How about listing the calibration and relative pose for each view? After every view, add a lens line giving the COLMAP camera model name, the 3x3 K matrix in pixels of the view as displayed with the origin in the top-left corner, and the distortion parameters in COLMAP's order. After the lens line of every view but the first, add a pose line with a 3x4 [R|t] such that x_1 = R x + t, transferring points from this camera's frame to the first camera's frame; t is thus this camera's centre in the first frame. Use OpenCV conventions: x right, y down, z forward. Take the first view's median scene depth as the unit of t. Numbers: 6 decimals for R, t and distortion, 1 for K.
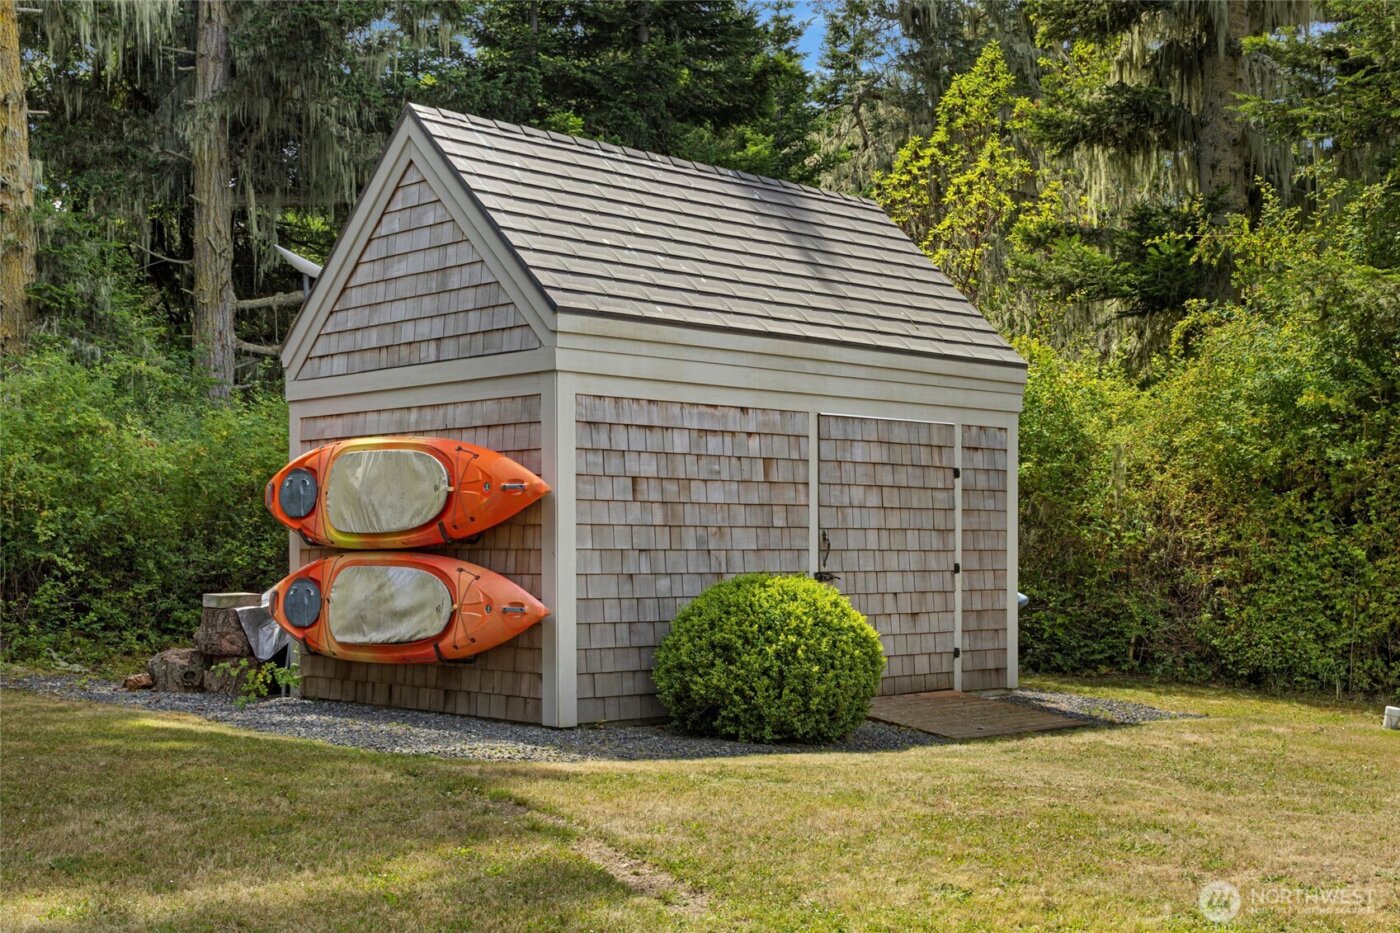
lens RADIAL K [[1831.0, 0, 701.4], [0, 1831.0, 466.5], [0, 0, 1]] dist [-0.052920, 0.000000]
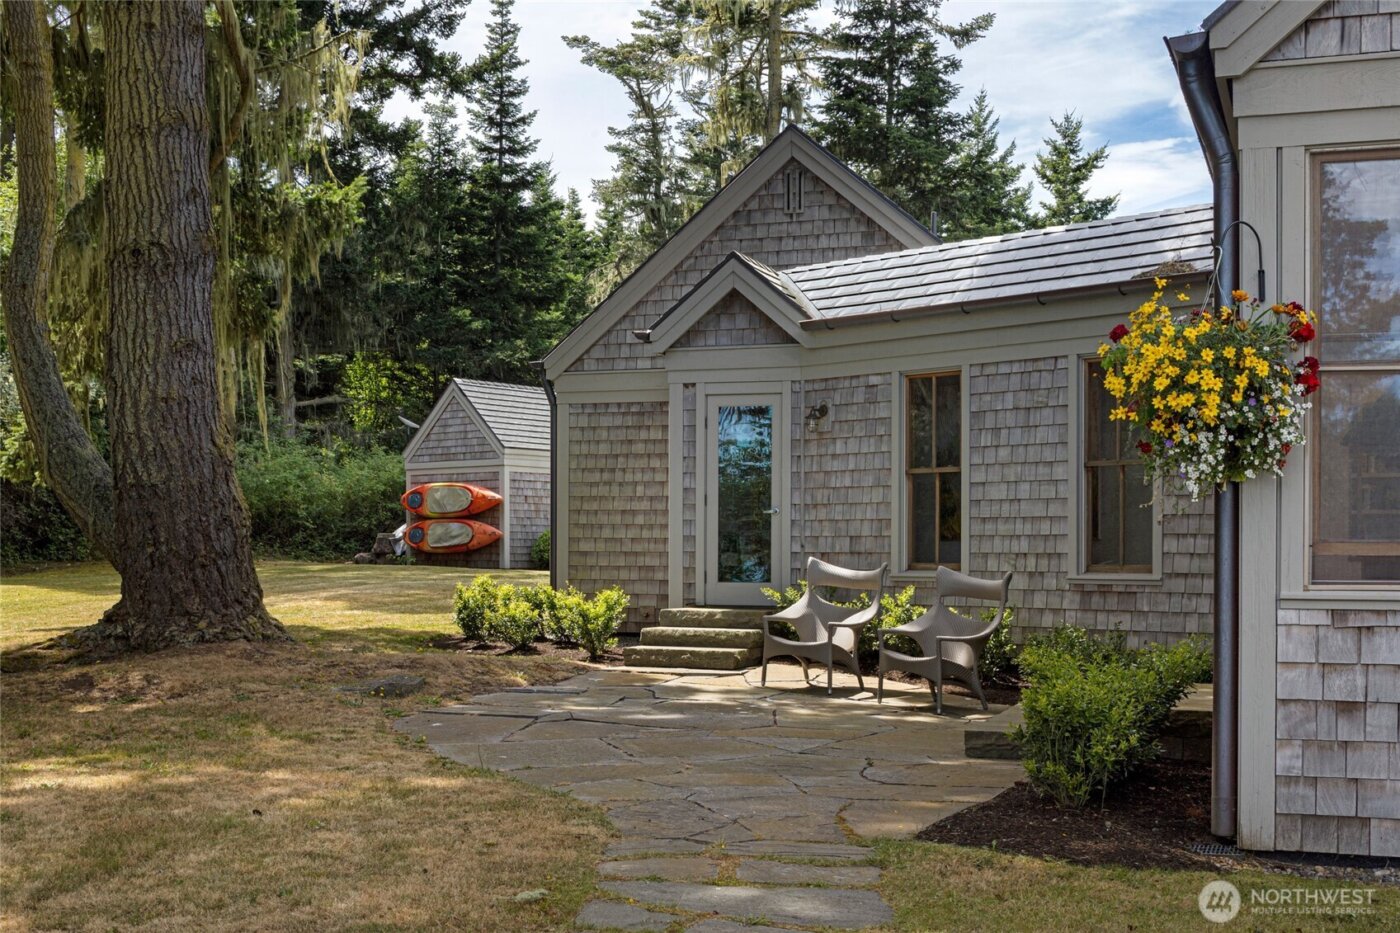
lens RADIAL K [[1831.0, 0, 701.0], [0, 1831.0, 468.7], [0, 0, 1]] dist [-0.052920, 0.000000]
pose [[0.993378, 0.006949, 0.114682, -0.097454], [-0.006749, 0.999975, -0.002137, -0.037335], [-0.114694, 0.001349, 0.993400, -2.254306]]
